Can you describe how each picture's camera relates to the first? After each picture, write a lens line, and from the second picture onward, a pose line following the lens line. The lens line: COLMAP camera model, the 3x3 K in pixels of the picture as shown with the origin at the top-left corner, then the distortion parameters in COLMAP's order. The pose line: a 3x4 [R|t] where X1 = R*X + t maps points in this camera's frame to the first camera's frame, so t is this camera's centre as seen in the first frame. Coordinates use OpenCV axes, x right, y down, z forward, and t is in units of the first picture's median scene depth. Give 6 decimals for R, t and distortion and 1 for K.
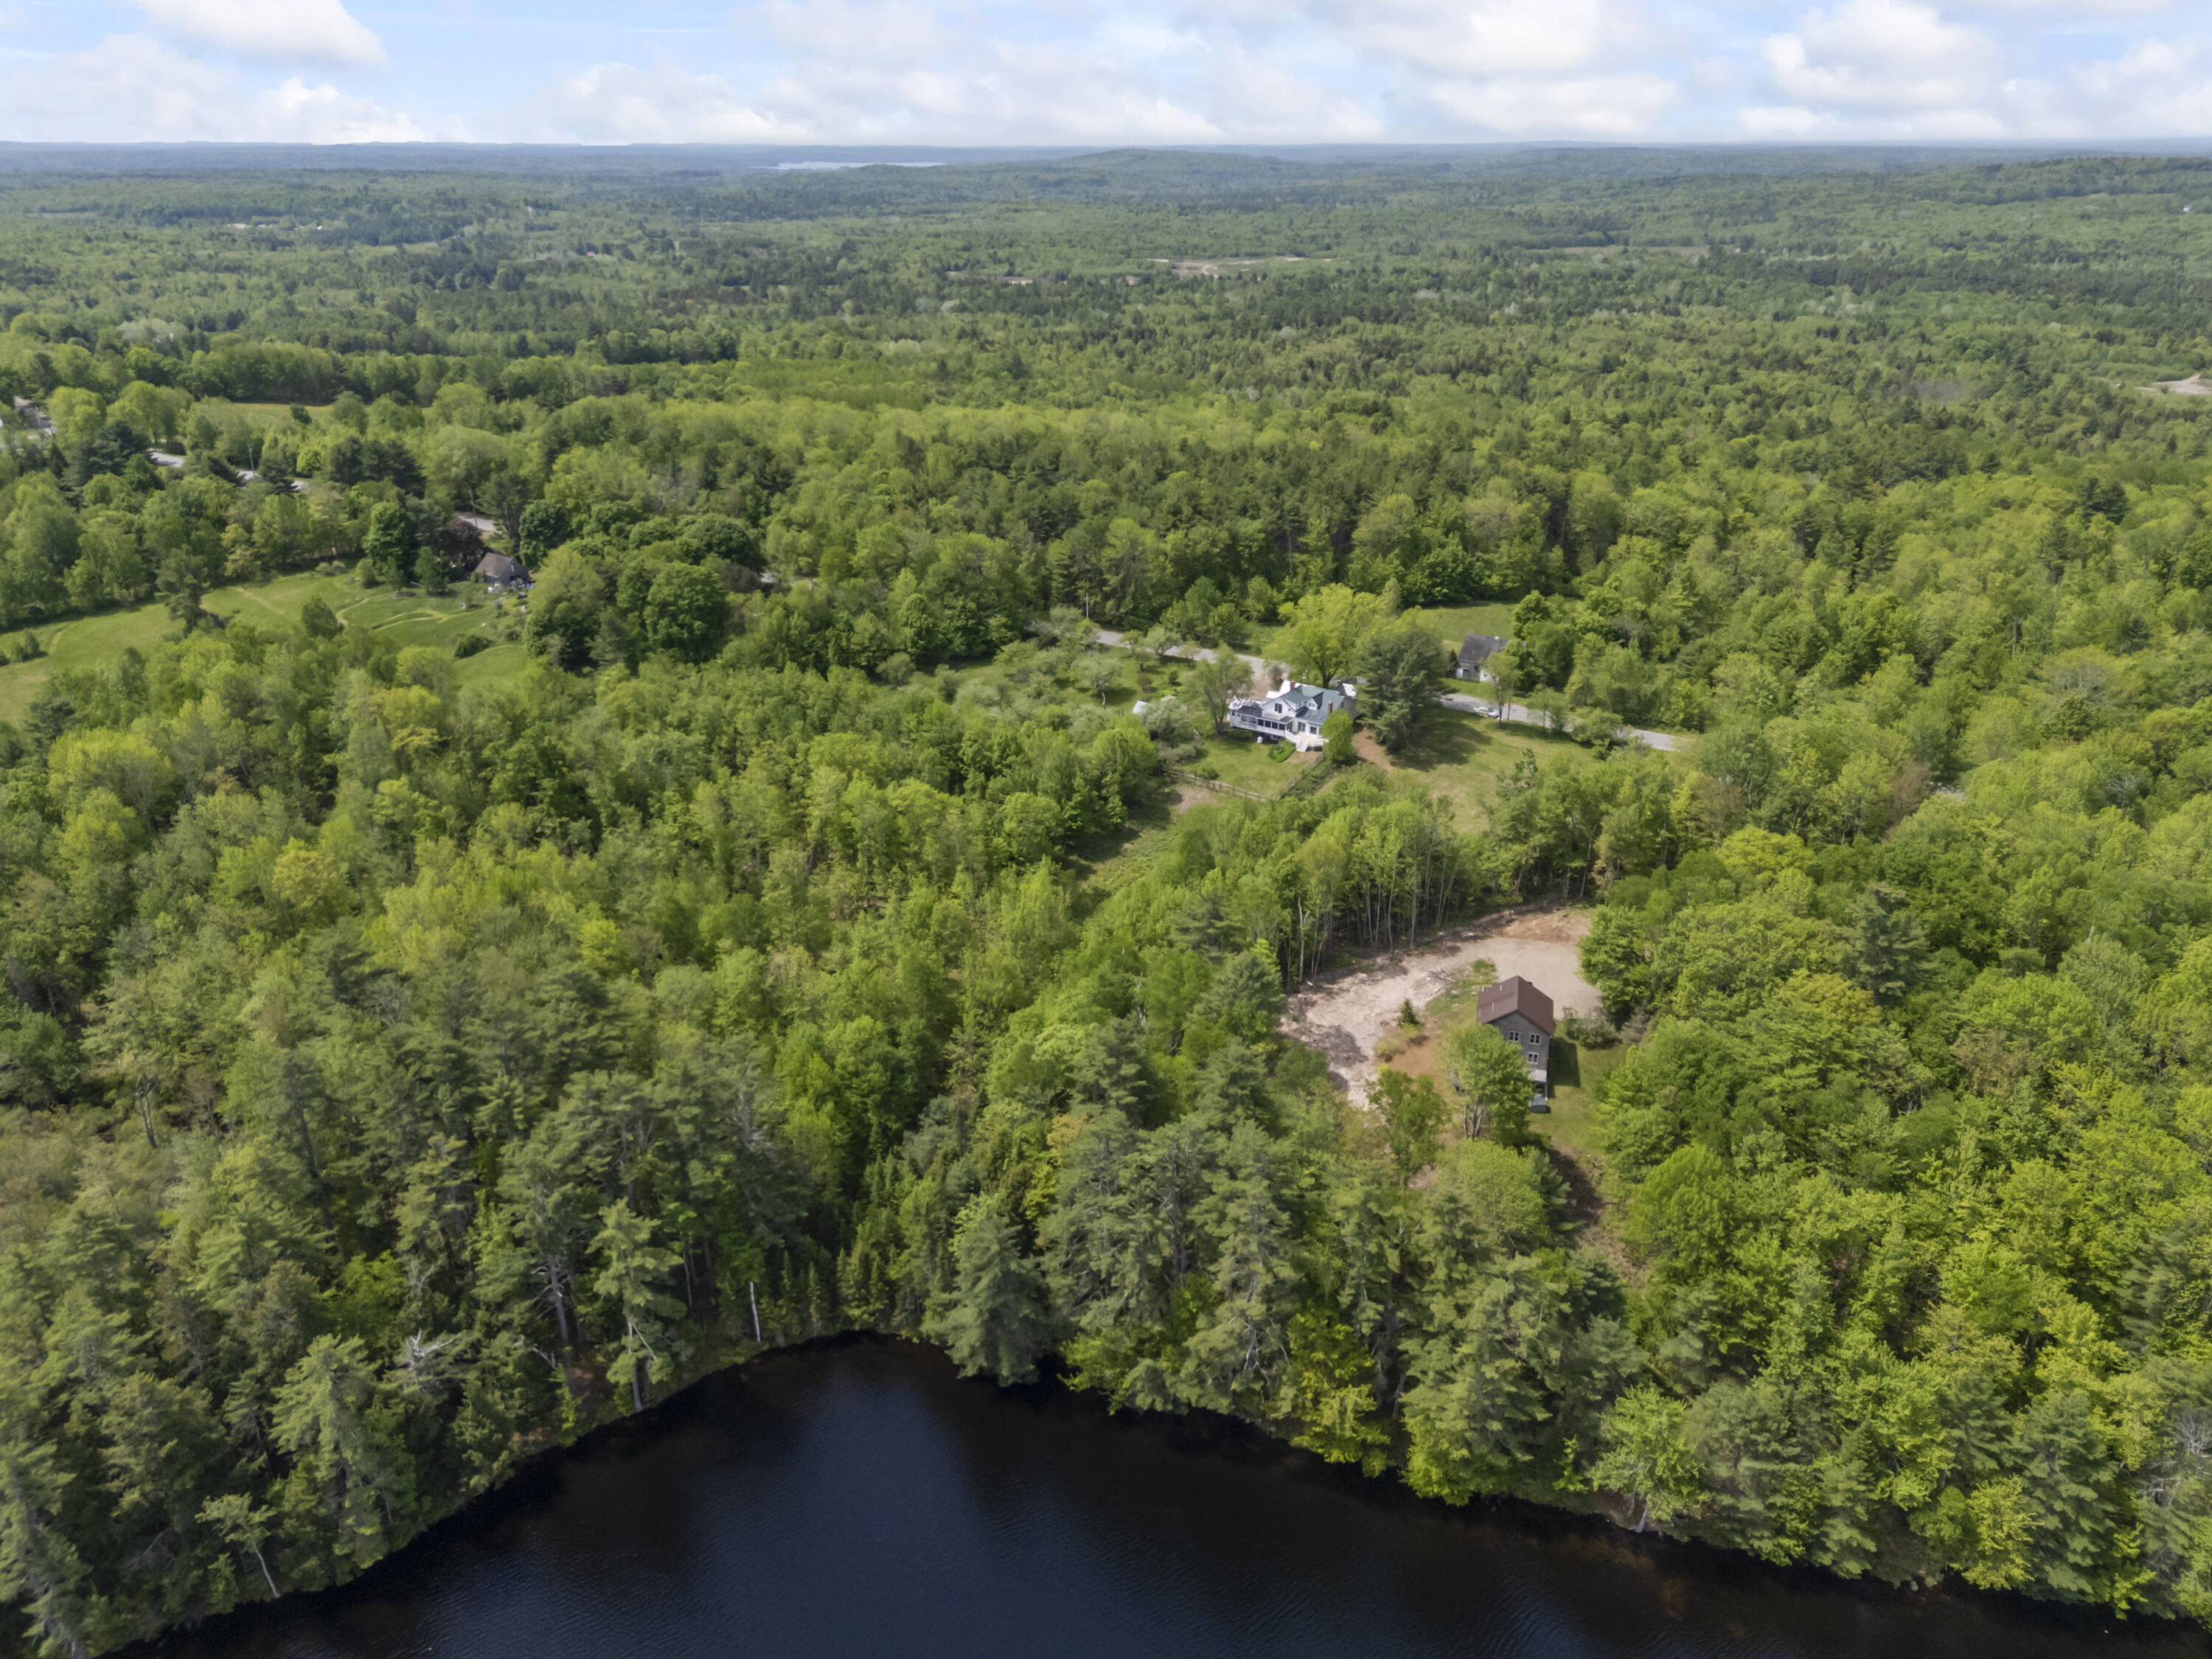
lens RADIAL K [[1615.4, 0, 1106.0], [0, 1615.4, 829.5], [0, 0, 1]] dist [0.072411, -0.063744]
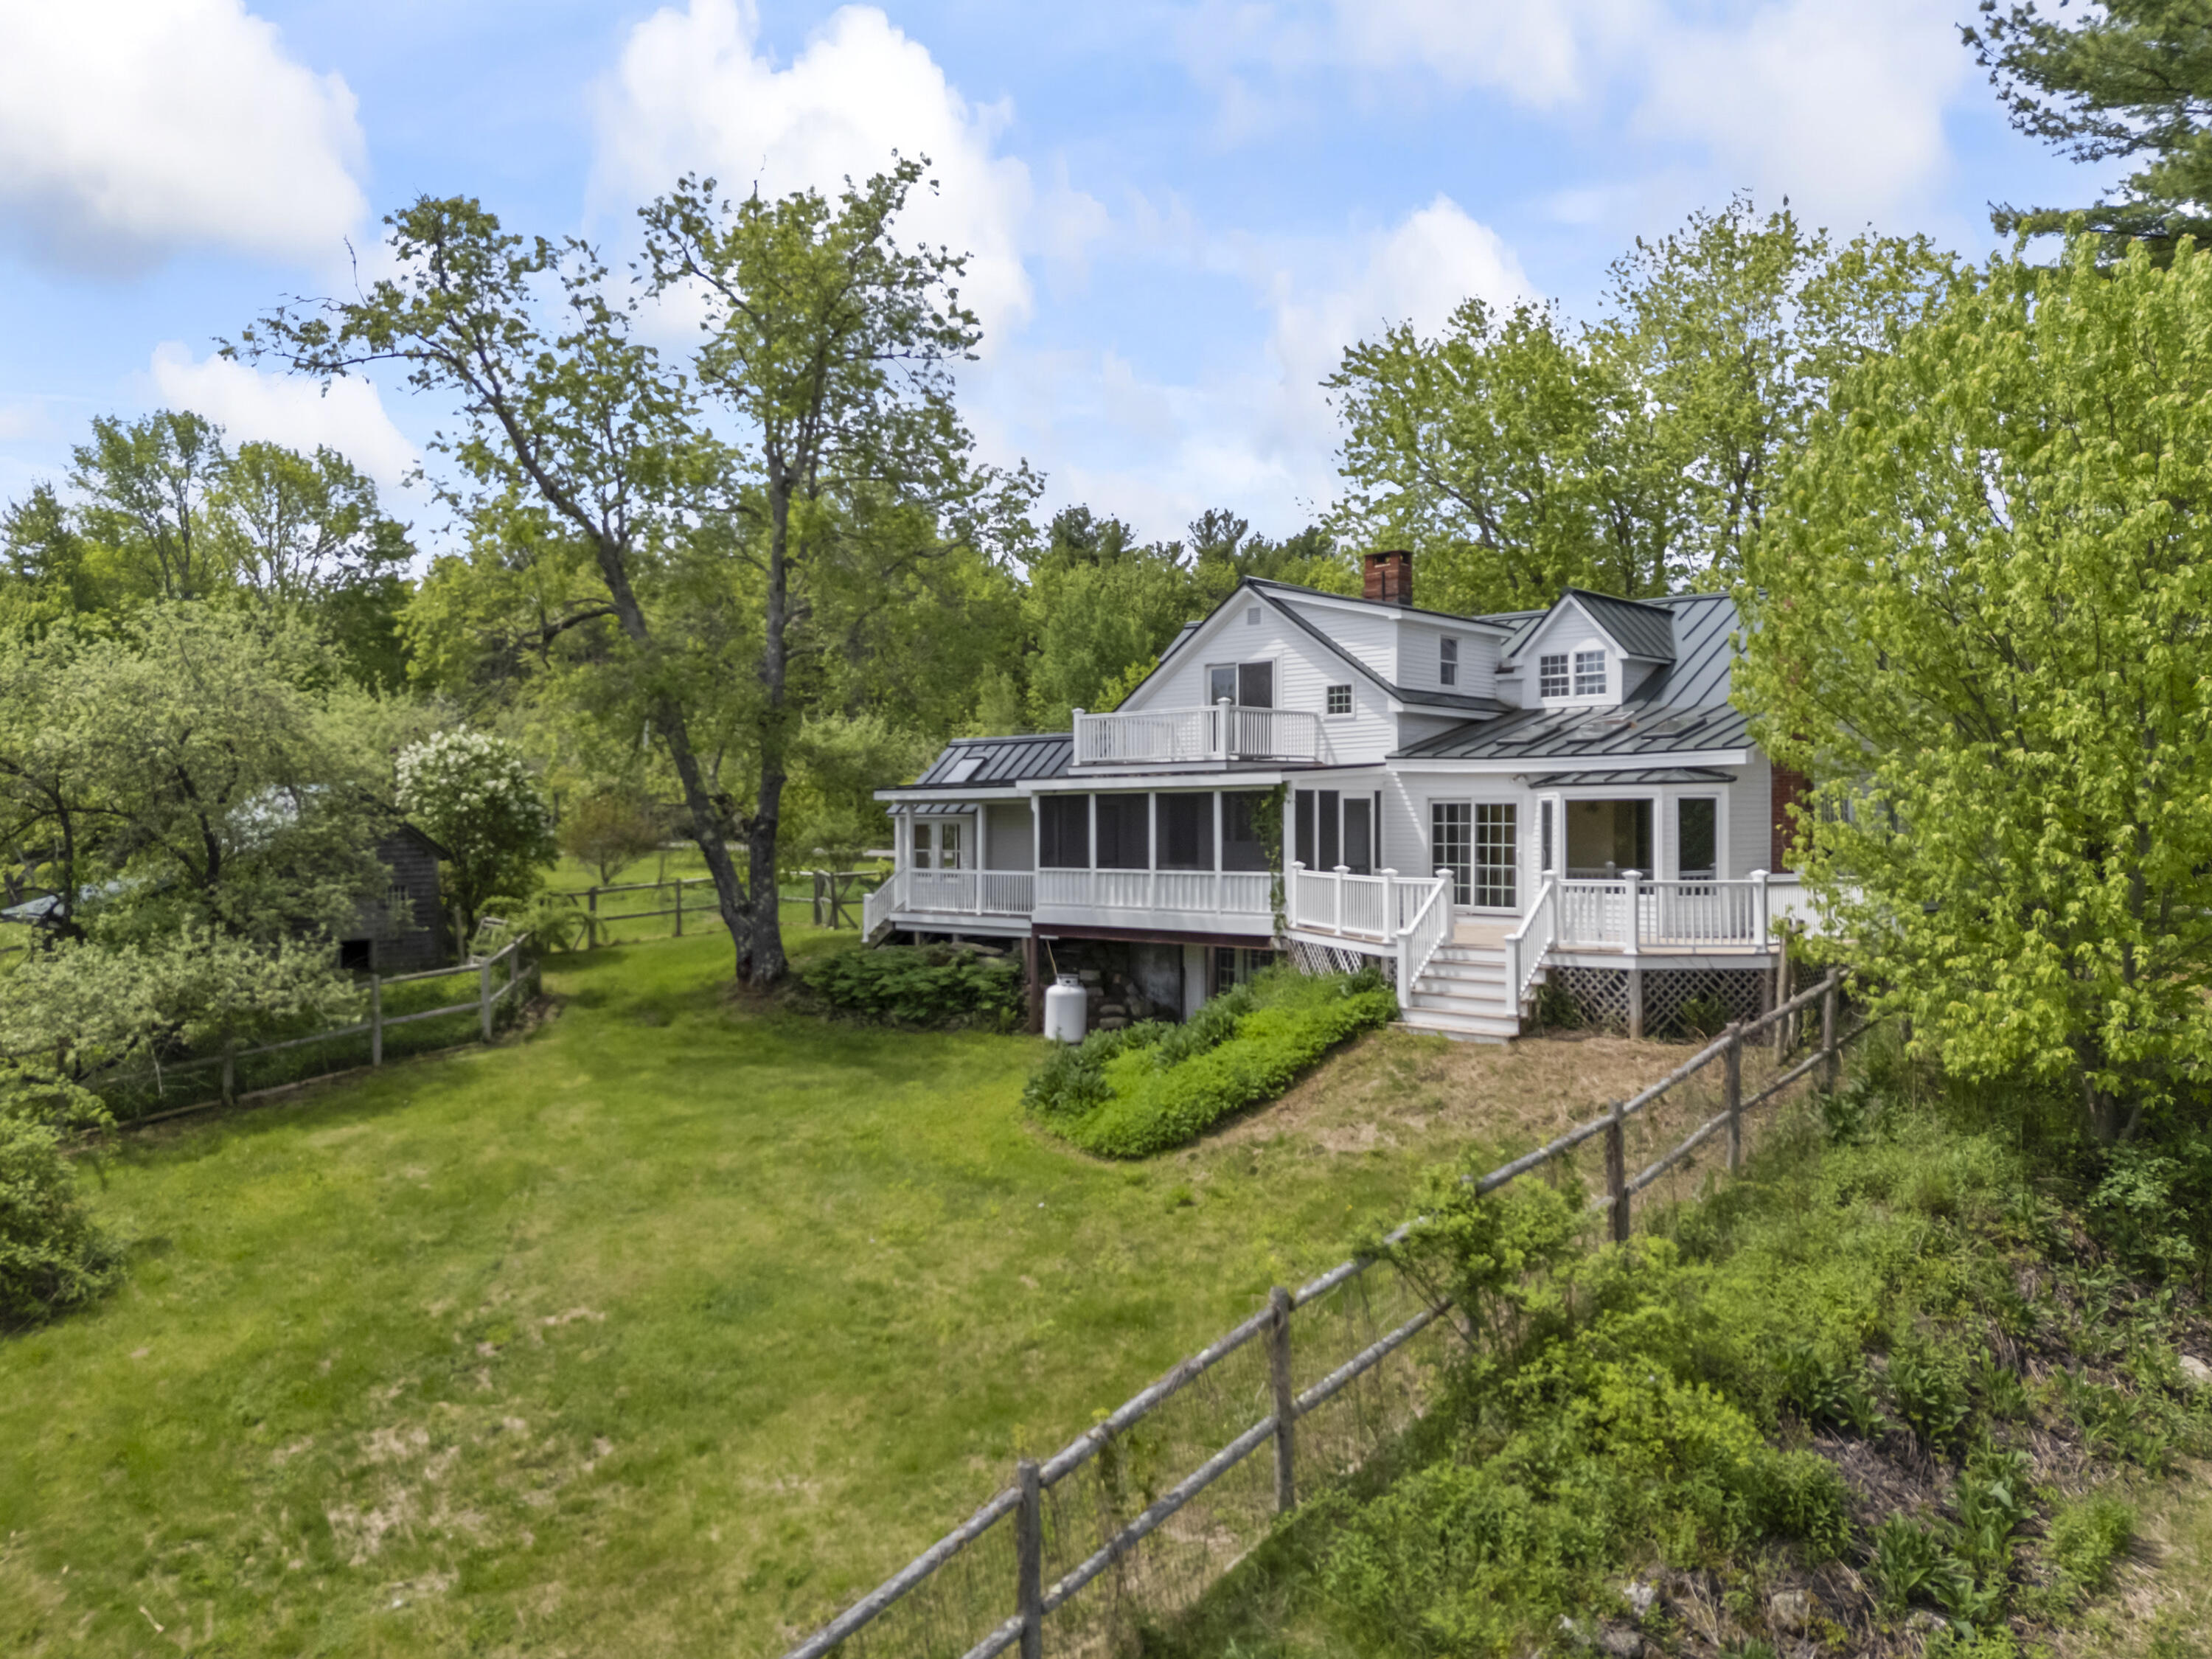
lens RADIAL K [[1626.4, 0, 1106.9], [0, 1626.4, 853.3], [0, 0, 1]] dist [0.090035, -0.100494]
pose [[0.990458, 0.003489, -0.137772, 0.111449], [-0.053589, 0.930759, -0.361685, -0.027515], [0.126970, 0.365617, 0.922064, 0.897360]]
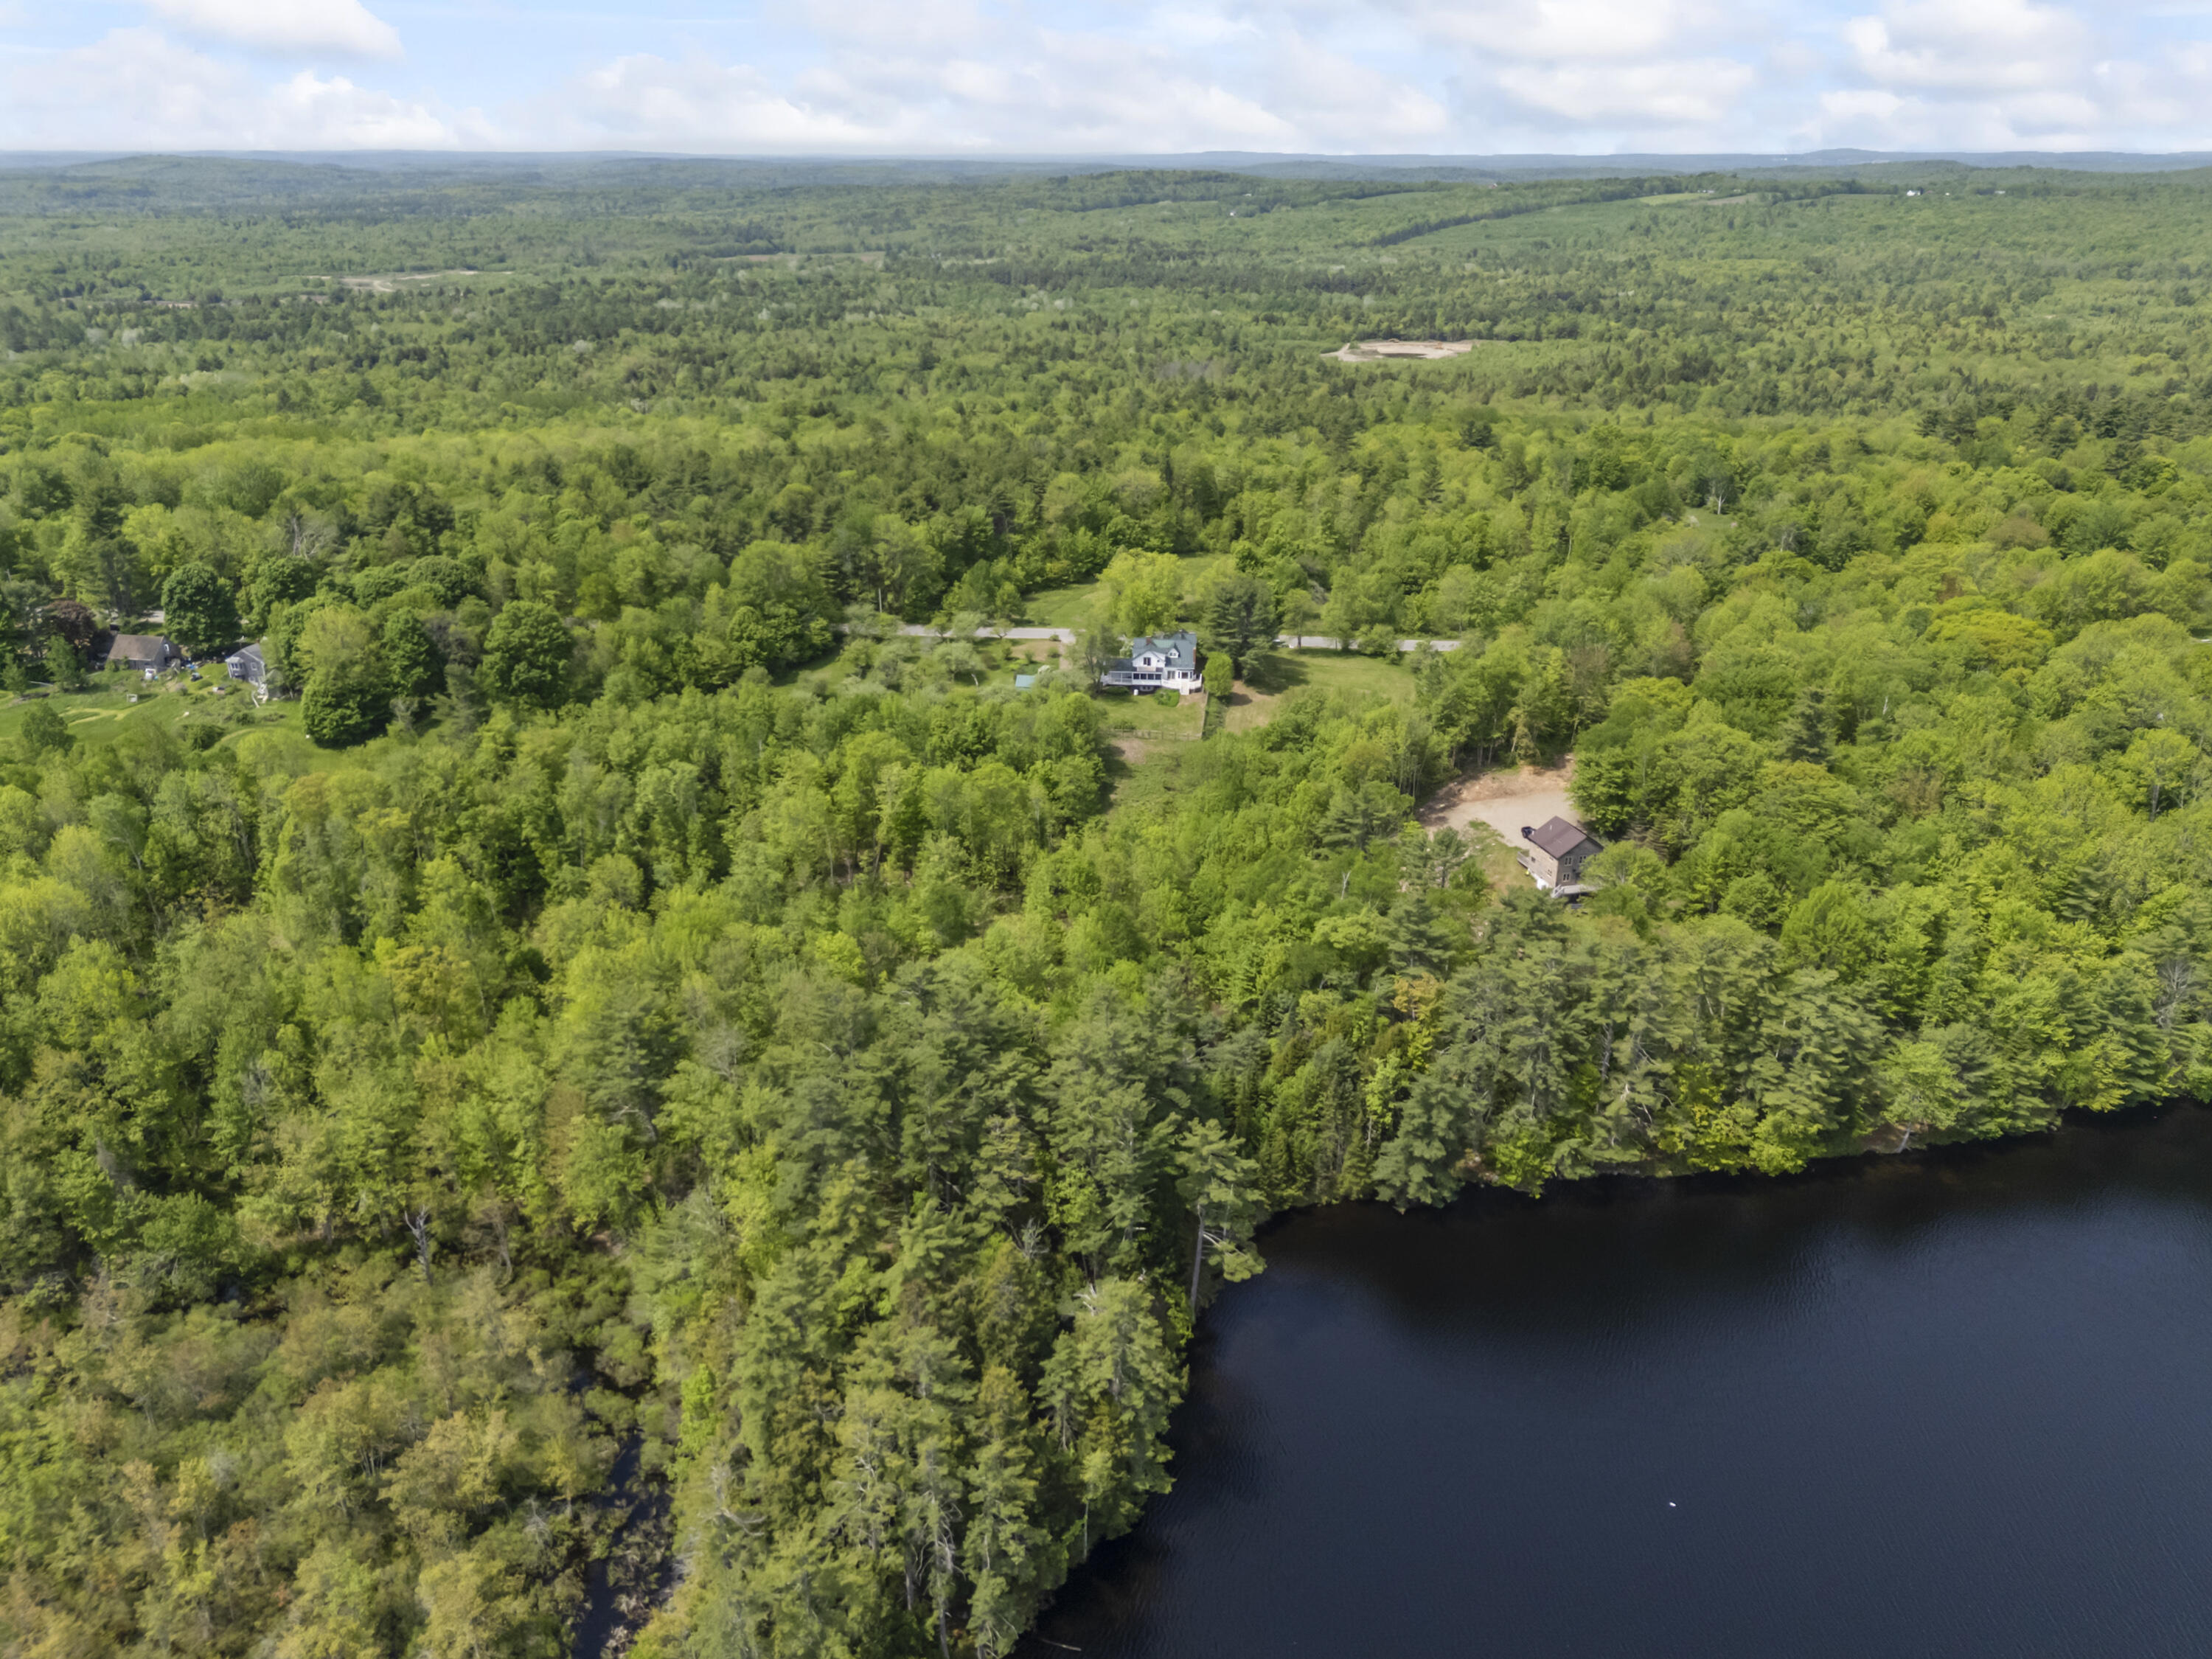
lens RADIAL K [[1626.4, 0, 1106.9], [0, 1626.4, 853.3], [0, 0, 1]] dist [0.090035, -0.100494]
pose [[0.873085, -0.192484, 0.447965, -0.435935], [0.190691, 0.980396, 0.049604, -0.006918], [-0.448732, 0.042114, 0.892674, 0.026478]]
